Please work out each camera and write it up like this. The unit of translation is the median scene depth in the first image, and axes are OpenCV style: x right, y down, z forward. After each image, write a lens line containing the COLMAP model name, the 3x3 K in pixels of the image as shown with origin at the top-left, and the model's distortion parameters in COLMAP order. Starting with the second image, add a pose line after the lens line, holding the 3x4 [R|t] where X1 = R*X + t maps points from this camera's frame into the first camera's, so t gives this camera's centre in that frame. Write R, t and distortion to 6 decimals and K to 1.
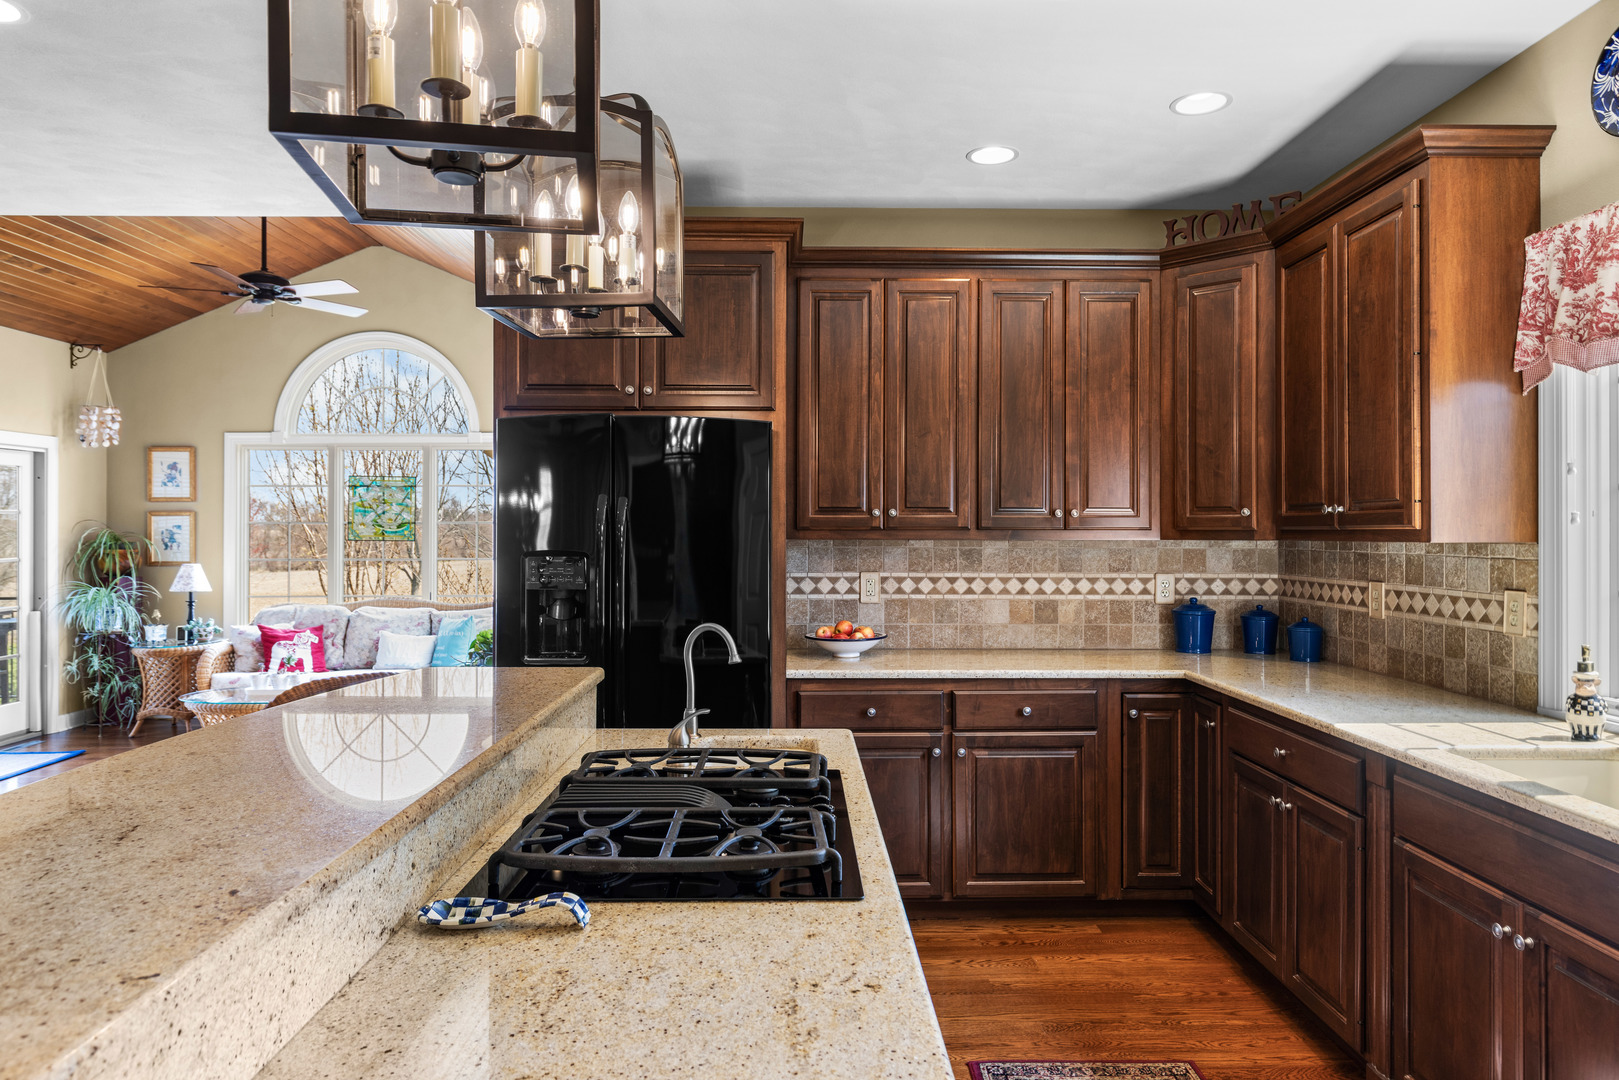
lens RADIAL K [[1037.4, 0, 810.2], [0, 1037.4, 520.7], [0, 0, 1]] dist [0.004294, -0.001444]
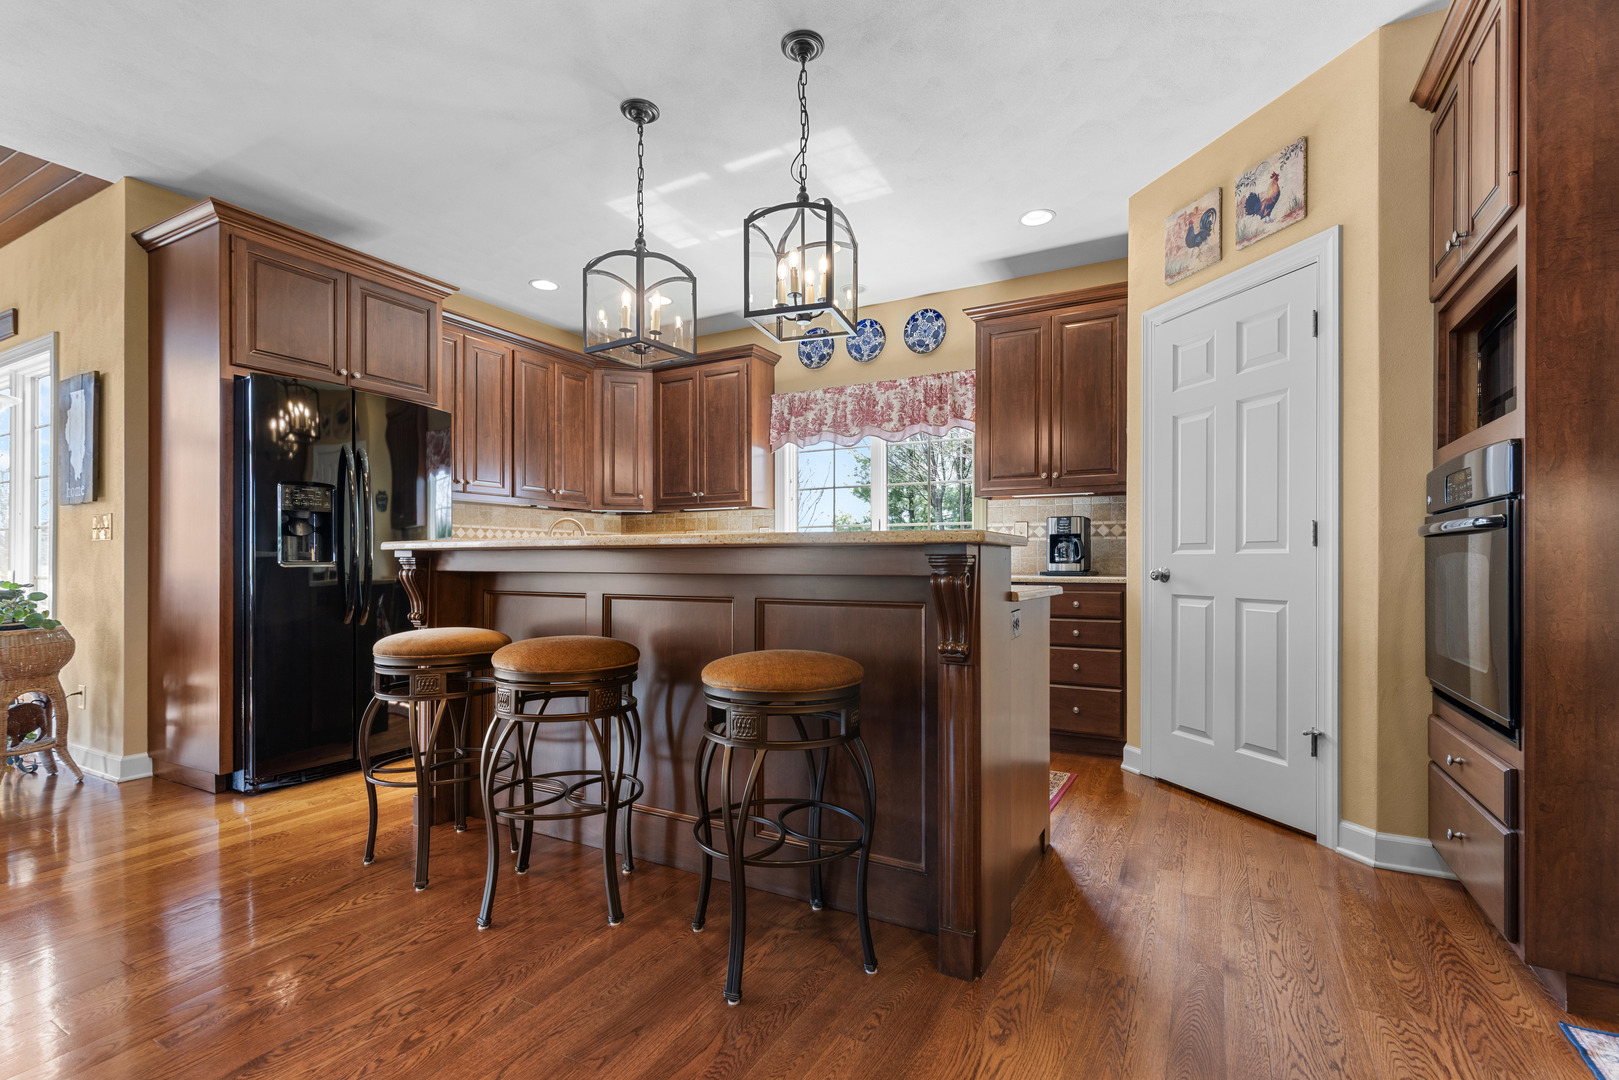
lens RADIAL K [[730.7, 0, 810.6], [0, 730.7, 559.1], [0, 0, 1]] dist [0.002375, 0.000089]
pose [[0.493446, -0.000205, 0.869776, -0.699165], [-0.005672, 0.999978, 0.003453, 0.111964], [-0.869758, -0.006637, 0.493434, -0.018314]]
